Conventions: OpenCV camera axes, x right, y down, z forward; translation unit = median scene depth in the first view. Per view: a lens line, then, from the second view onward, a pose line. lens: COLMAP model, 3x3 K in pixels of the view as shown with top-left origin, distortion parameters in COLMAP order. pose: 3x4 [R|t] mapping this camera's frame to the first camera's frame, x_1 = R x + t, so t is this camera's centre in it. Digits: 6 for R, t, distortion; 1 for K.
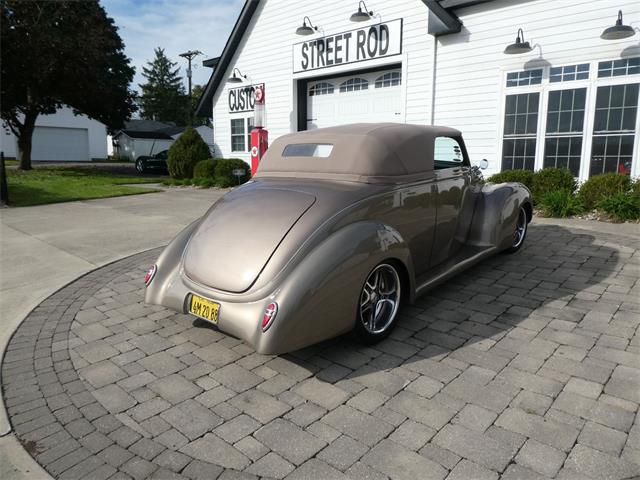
lens RADIAL K [[444.2, 0, 326.2], [0, 444.2, 241.0], [0, 0, 1]] dist [0.003636, -0.028255]
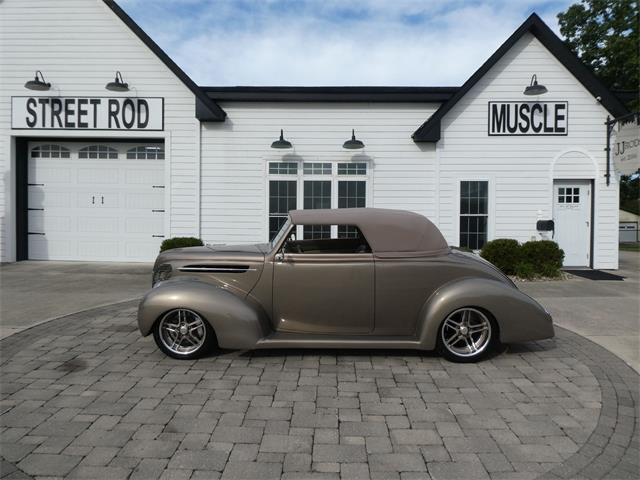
lens RADIAL K [[446.0, 0, 324.1], [0, 446.0, 242.4], [0, 0, 1]] dist [-0.017331, 0.000367]
pose [[0.739579, -0.010756, 0.672984, -0.242258], [0.111692, 0.987971, -0.106954, -0.018689], [-0.663738, 0.154268, 0.731883, 0.051300]]
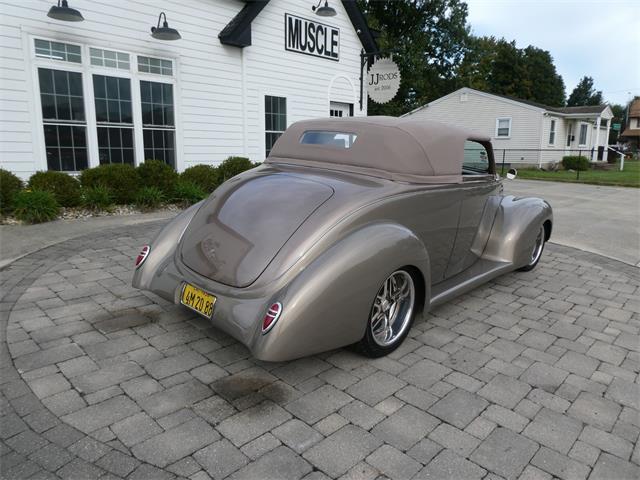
lens RADIAL K [[444.2, 0, 323.5], [0, 444.2, 241.3], [0, 0, 1]] dist [0.001516, -0.027079]
pose [[-0.009387, -0.195332, 0.980692, -0.344193], [0.167709, 0.966536, 0.194118, -0.086156], [-0.985792, 0.166293, 0.023686, 0.457664]]
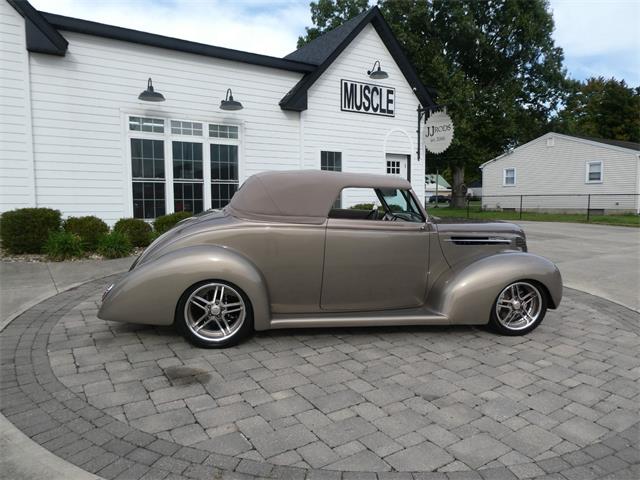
lens RADIAL K [[446.7, 0, 324.0], [0, 446.7, 241.8], [0, 0, 1]] dist [-0.016839, -0.006457]
pose [[0.214295, -0.089720, 0.972640, -0.407142], [0.177502, 0.982770, 0.051547, -0.064904], [-0.960505, 0.161599, 0.226528, 0.338280]]
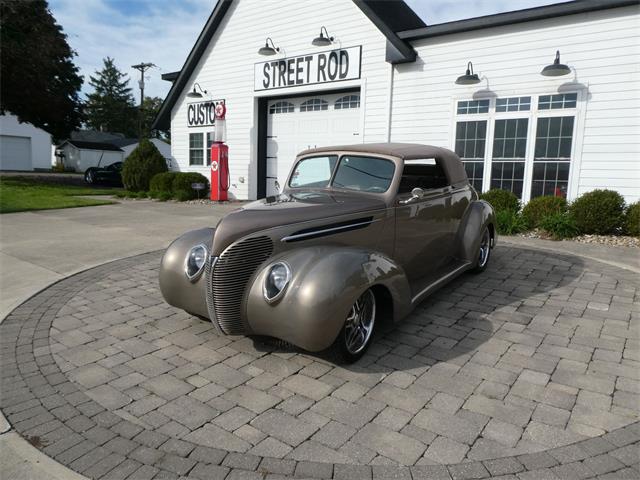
lens RADIAL K [[446.0, 0, 324.1], [0, 446.0, 242.4], [0, 0, 1]] dist [-0.017331, 0.000367]
pose [[0.994301, 0.013991, 0.105690, -0.022077], [-0.010221, 0.999295, -0.036133, 0.006080], [-0.106121, 0.034847, 0.993742, -0.025681]]
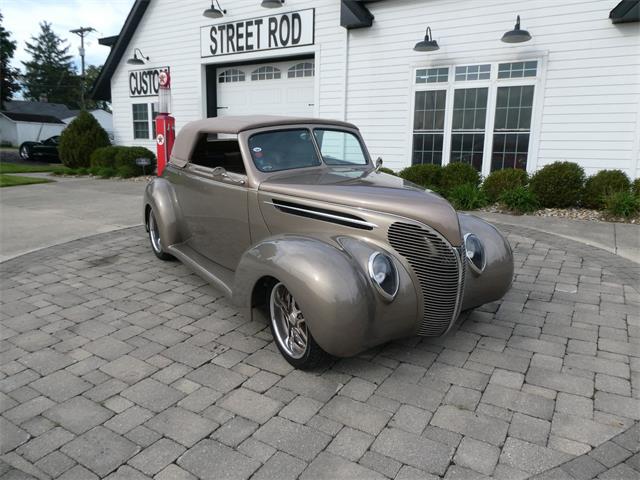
lens RADIAL K [[444.9, 0, 324.2], [0, 444.9, 241.7], [0, 0, 1]] dist [-0.010920, -0.005971]
pose [[0.981055, -0.018911, 0.192805, -0.007828], [0.014651, 0.999617, 0.023498, -0.004640], [-0.193175, -0.020228, 0.980956, 0.016582]]
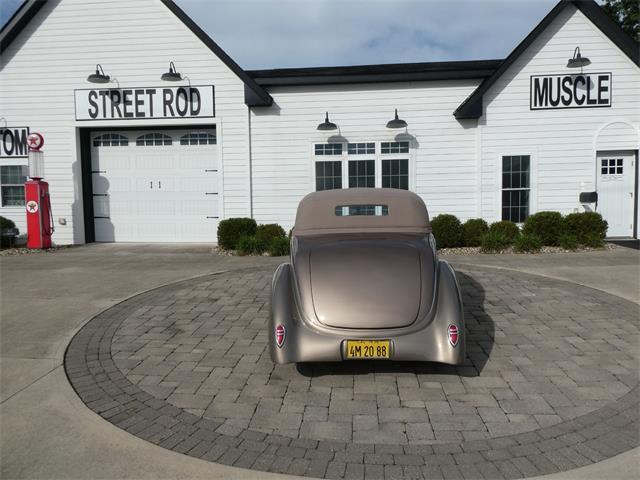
lens RADIAL K [[444.2, 0, 323.5], [0, 444.2, 241.3], [0, 0, 1]] dist [0.001516, -0.027079]
pose [[0.781979, -0.058177, 0.620584, -0.304853], [0.127102, 0.989598, -0.067386, -0.017421], [-0.610209, 0.131572, 0.781239, 0.039027]]
